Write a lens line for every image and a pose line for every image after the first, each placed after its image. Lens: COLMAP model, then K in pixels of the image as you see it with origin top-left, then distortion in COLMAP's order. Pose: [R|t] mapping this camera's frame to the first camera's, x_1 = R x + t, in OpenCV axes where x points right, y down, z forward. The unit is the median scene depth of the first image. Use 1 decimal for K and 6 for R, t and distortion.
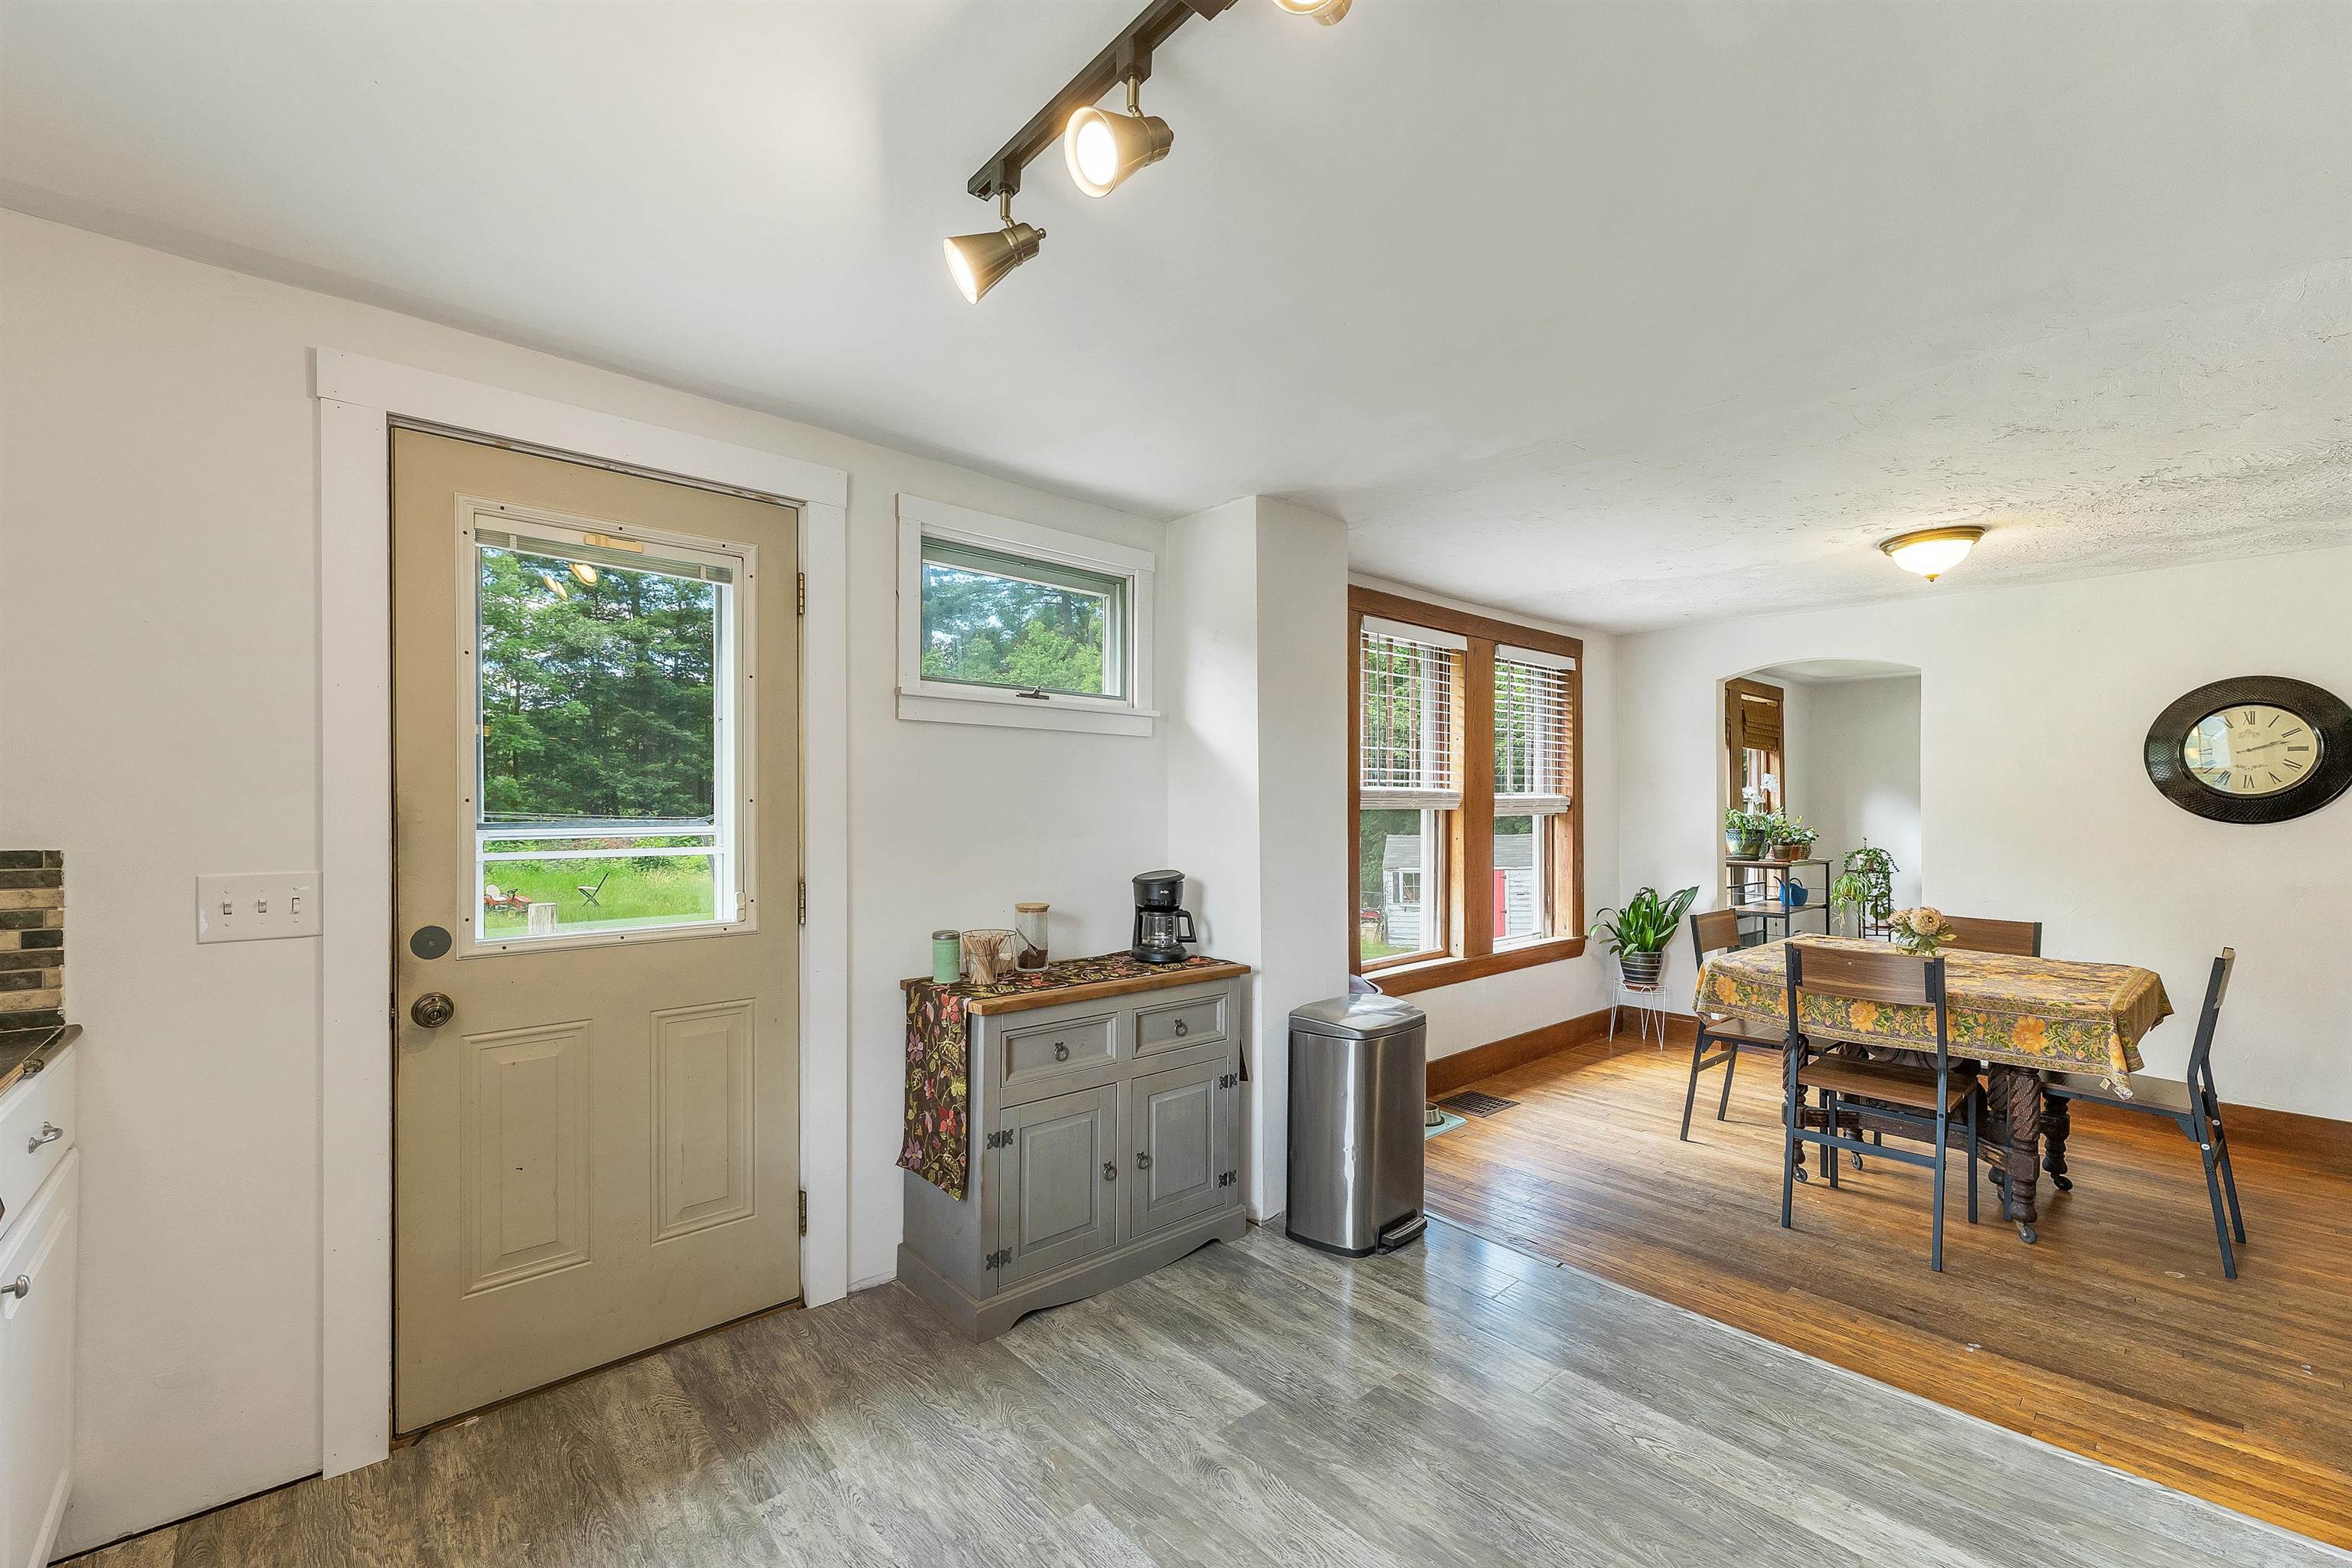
lens RADIAL K [[968.4, 0, 1186.8], [0, 968.4, 791.0], [0, 0, 1]] dist [-0.000520, -0.000138]
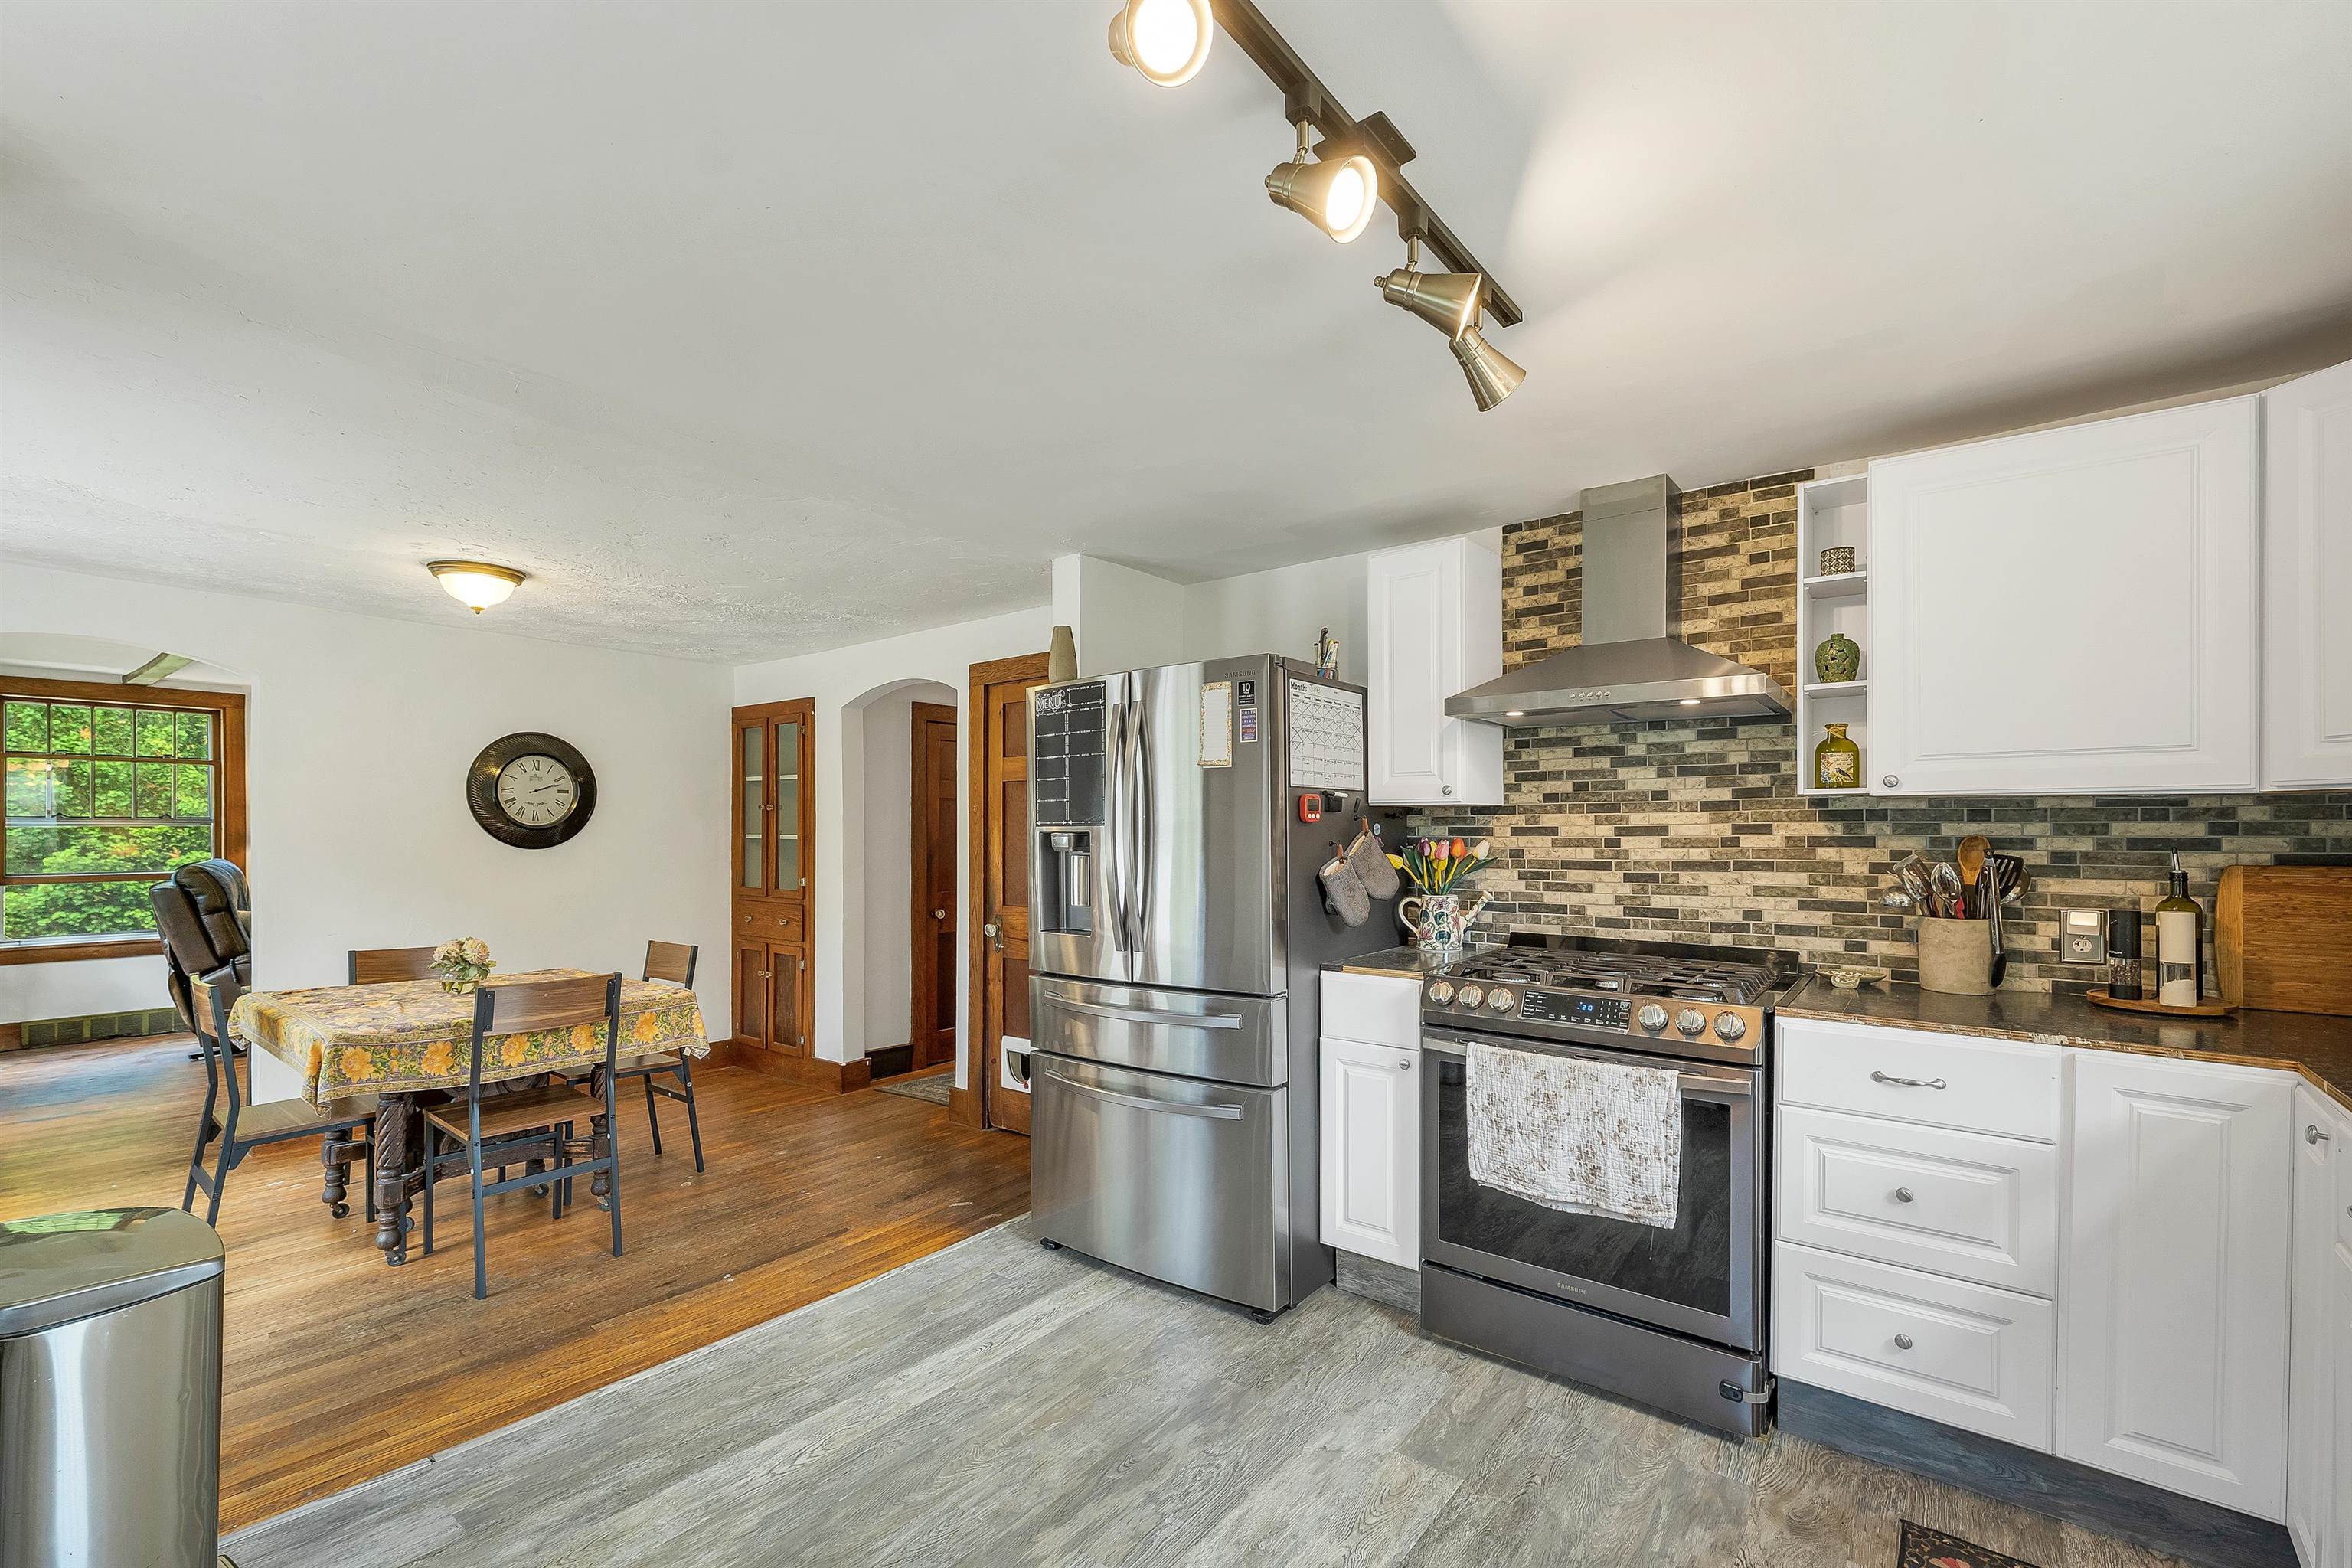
lens RADIAL K [[989.4, 0, 1171.6], [0, 989.4, 824.1], [0, 0, 1]] dist [-0.000702, -0.000195]
pose [[-0.172067, 0.010731, 0.985027, -0.466615], [-0.019515, 0.999707, -0.014300, 0.005403], [-0.984892, -0.021683, -0.171807, 0.596816]]
